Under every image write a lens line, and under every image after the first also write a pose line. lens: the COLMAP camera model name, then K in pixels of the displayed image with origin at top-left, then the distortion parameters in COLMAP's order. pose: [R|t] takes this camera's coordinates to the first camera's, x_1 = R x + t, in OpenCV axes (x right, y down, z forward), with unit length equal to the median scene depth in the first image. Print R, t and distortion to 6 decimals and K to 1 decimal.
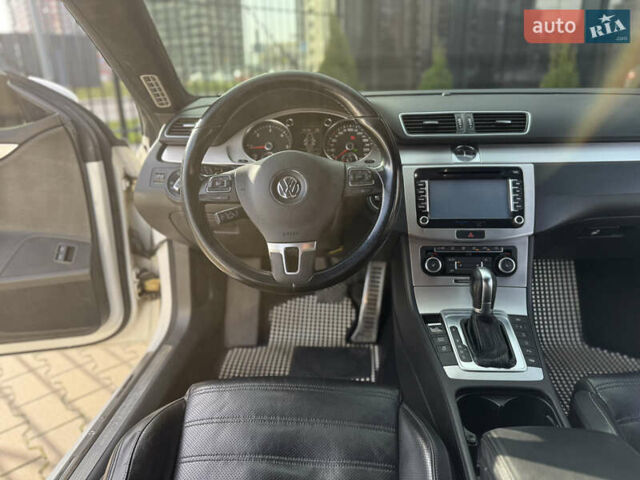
lens RADIAL K [[452.1, 0, 315.8], [0, 452.1, 247.9], [0, 0, 1]] dist [0.099248, -0.190167]
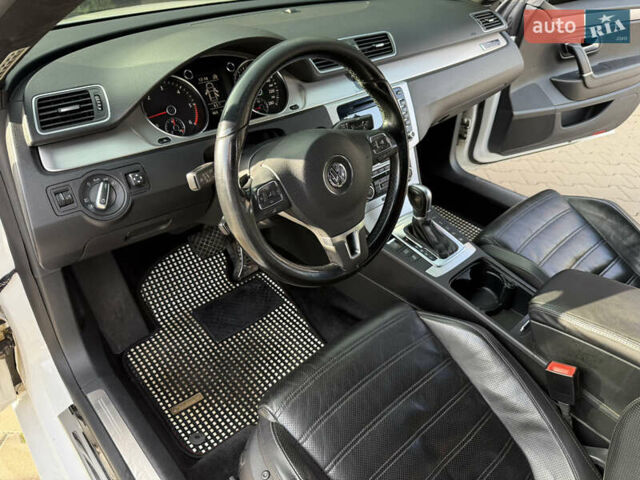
lens RADIAL K [[454.9, 0, 320.0], [0, 454.9, 240.0], [0, 0, 1]] dist [0.087943, -0.143852]
pose [[0.680576, -0.394491, 0.617408, -0.558697], [0.210736, 0.912462, 0.350719, -0.271064], [-0.701717, -0.108581, 0.704133, 0.276111]]
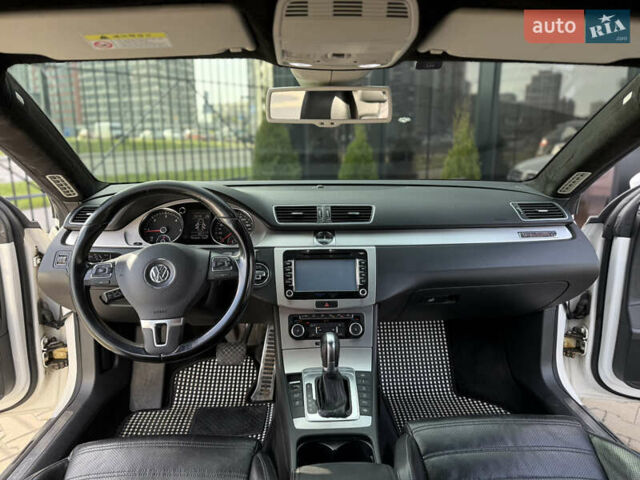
lens RADIAL K [[454.9, 0, 320.0], [0, 454.9, 240.0], [0, 0, 1]] dist [0.087943, -0.143852]
pose [[0.993650, -0.005696, 0.112371, 0.180789], [0.020539, 0.991119, -0.131380, -0.039697], [-0.110625, 0.132854, 0.984943, -0.222859]]
